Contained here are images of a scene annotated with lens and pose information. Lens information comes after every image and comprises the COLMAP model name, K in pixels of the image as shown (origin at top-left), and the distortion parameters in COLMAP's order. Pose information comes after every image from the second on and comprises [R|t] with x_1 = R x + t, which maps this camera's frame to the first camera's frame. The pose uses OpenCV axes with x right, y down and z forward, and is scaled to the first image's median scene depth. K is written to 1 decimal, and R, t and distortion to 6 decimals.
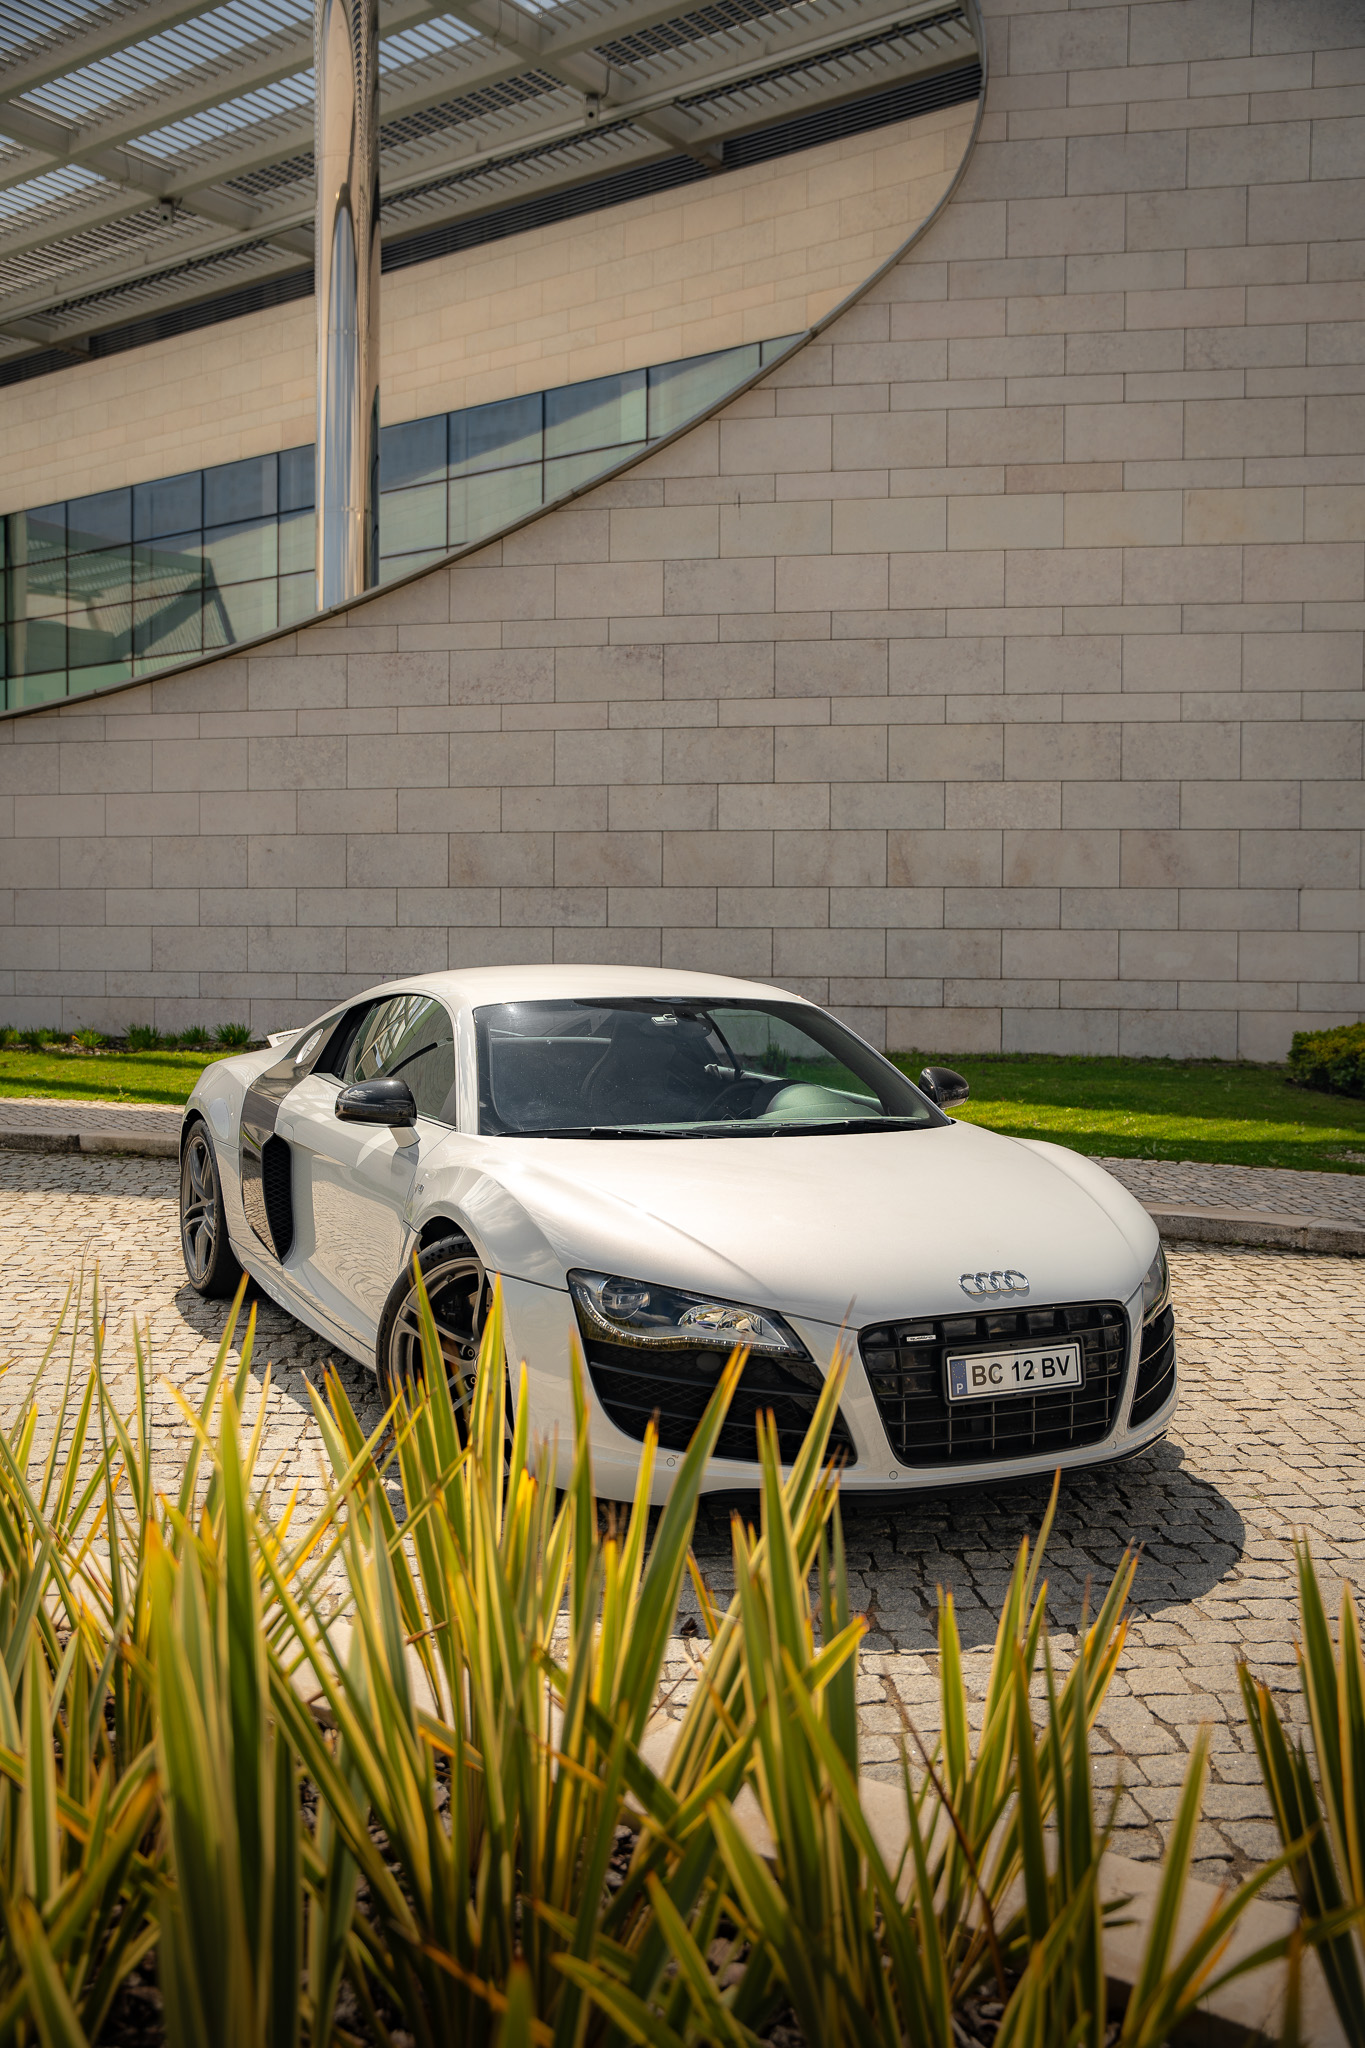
lens RADIAL K [[1903.9, 0, 682.5], [0, 1903.9, 1024.0], [0, 0, 1]] dist [-0.104019, 0.222623]
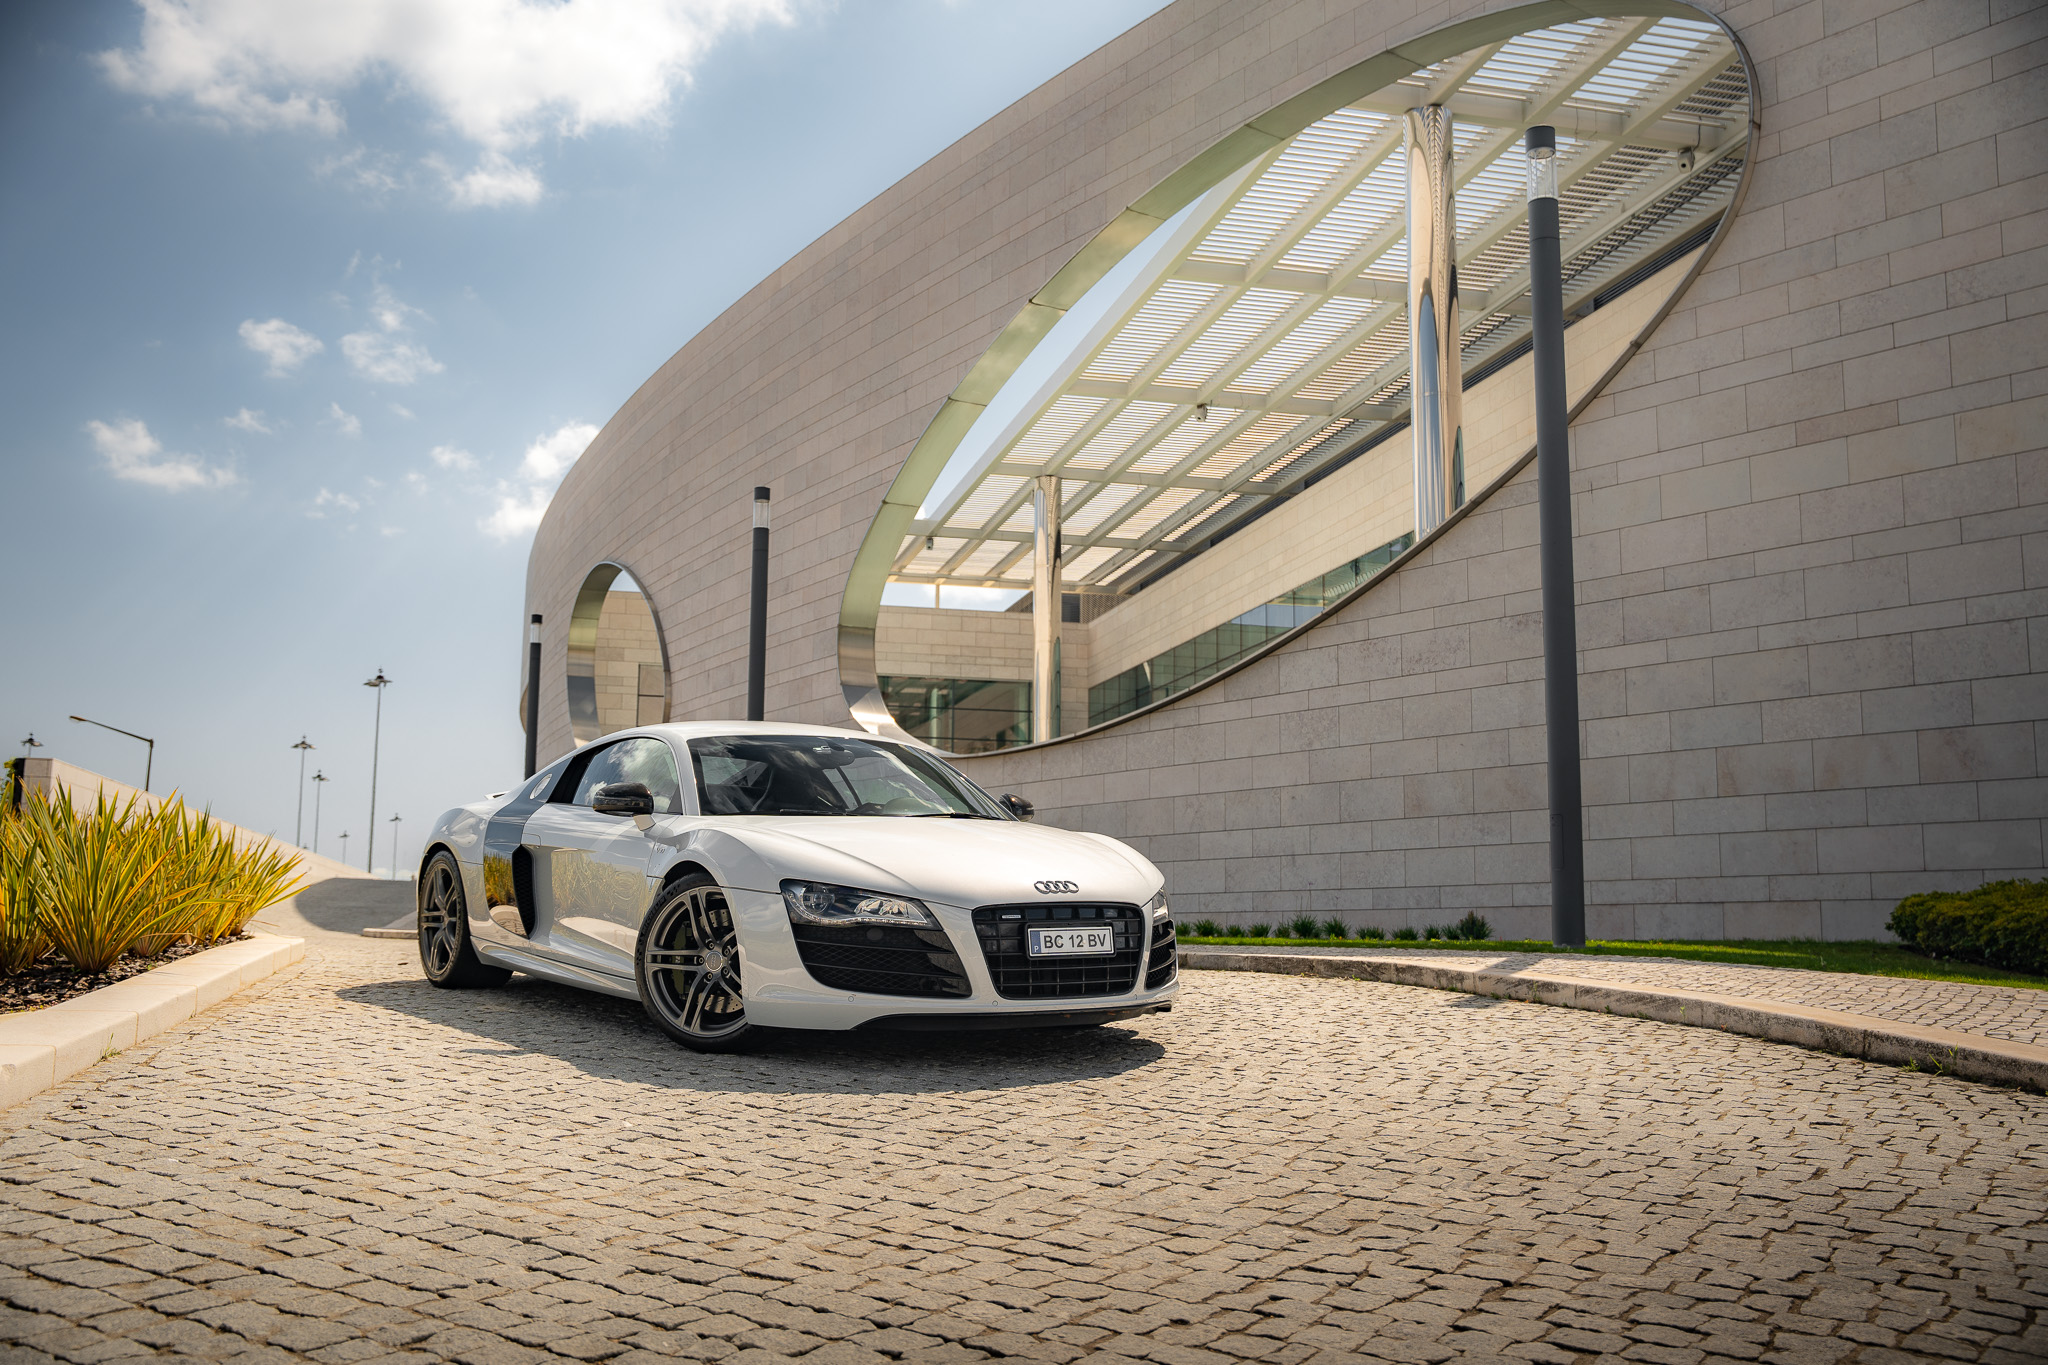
lens RADIAL K [[1843.4, 0, 1024.0], [0, 1843.4, 682.5], [0, 0, 1]] dist [-0.107882, 0.225877]
pose [[0.771037, -0.092490, -0.630038, 0.482327], [-0.025396, 0.984143, -0.175551, 0.062917], [0.636284, 0.151356, 0.756461, -0.103796]]
